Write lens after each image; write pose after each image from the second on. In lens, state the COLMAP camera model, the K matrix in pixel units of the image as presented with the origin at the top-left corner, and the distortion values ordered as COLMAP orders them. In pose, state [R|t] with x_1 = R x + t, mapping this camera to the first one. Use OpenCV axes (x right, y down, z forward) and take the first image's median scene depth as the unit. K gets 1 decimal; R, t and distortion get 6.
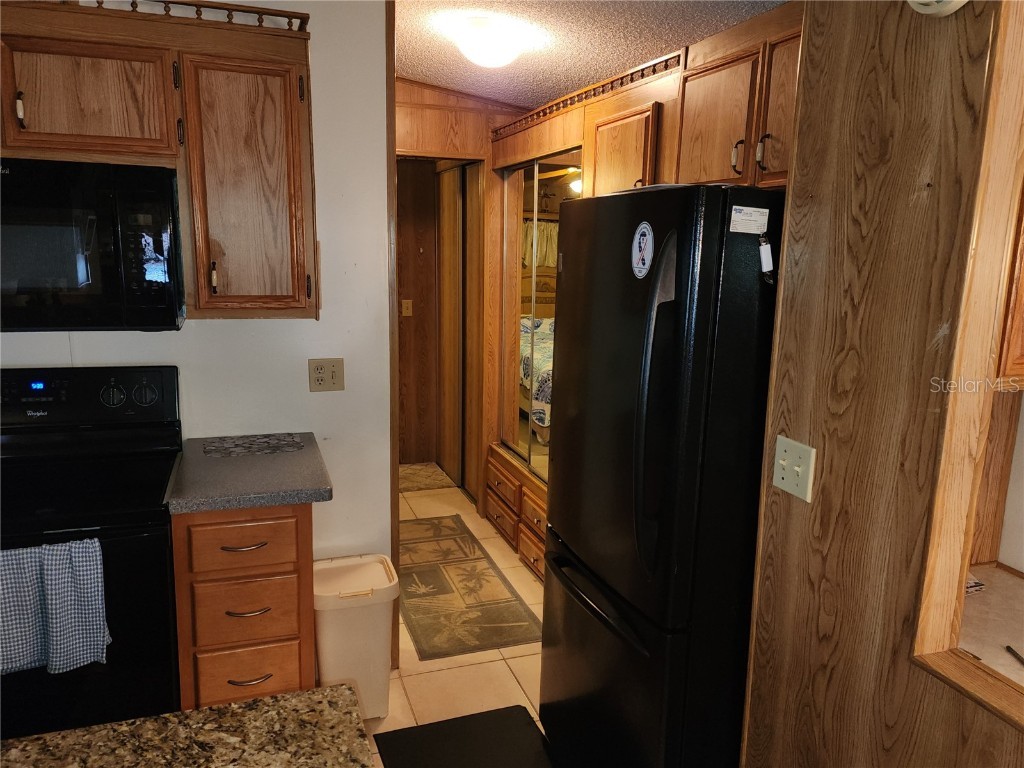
lens RADIAL K [[769.4, 0, 522.7], [0, 769.4, 394.3], [0, 0, 1]] dist [0.050397, -0.034893]
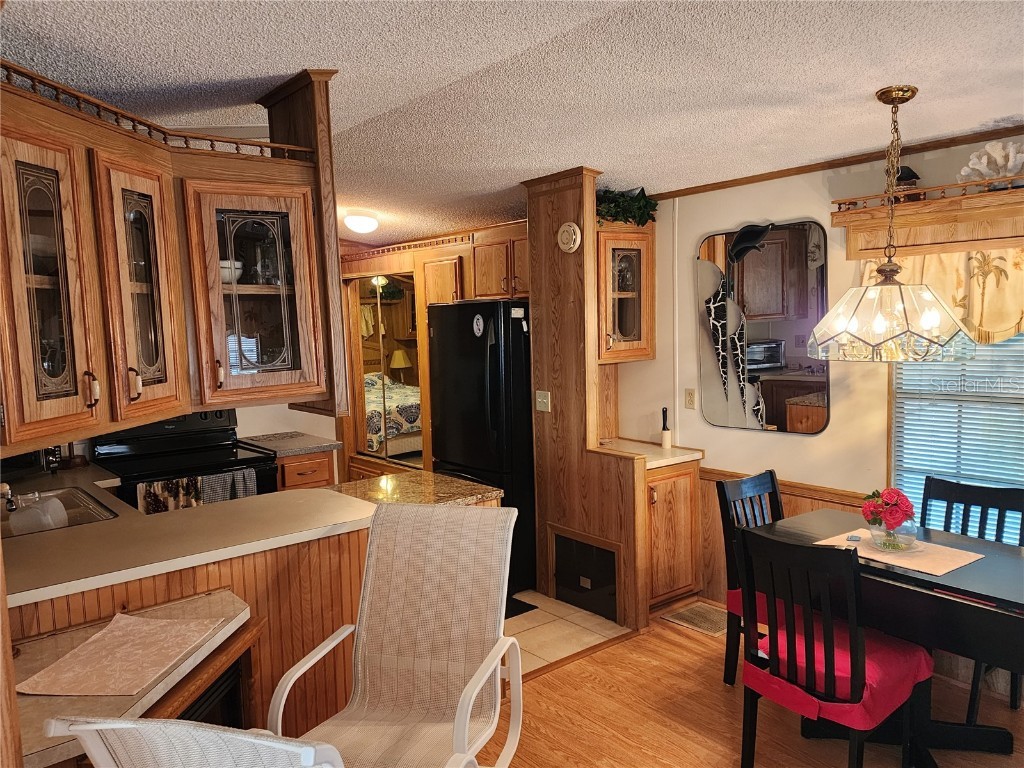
lens RADIAL K [[769.4, 0, 506.1], [0, 769.4, 393.4], [0, 0, 1]] dist [0.050397, -0.034893]
pose [[0.942809, -0.083108, 0.322806, -0.482531], [0.112547, 0.990917, -0.073597, 0.188339], [-0.313757, 0.105718, 0.943599, -1.134207]]
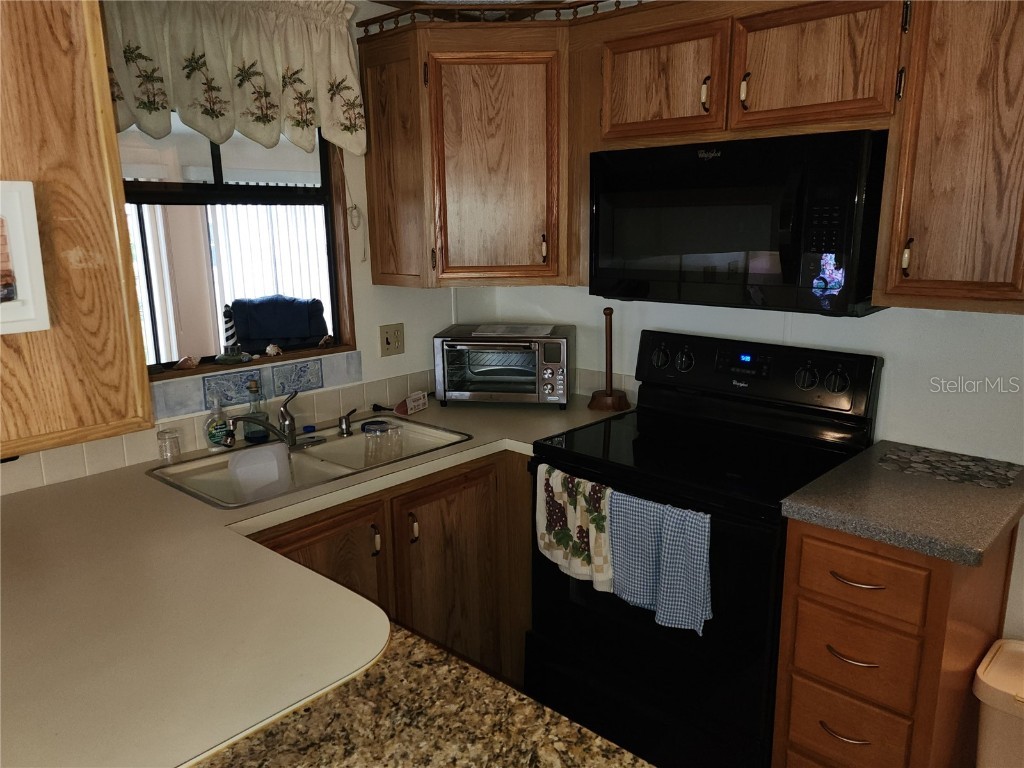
lens RADIAL K [[769.4, 0, 513.7], [0, 769.4, 390.5], [0, 0, 1]] dist [0.050397, -0.034893]
pose [[0.465727, 0.171804, -0.868091, 0.180565], [-0.148594, 0.982227, 0.114672, -0.051644], [0.872364, 0.075587, 0.482979, 0.286536]]
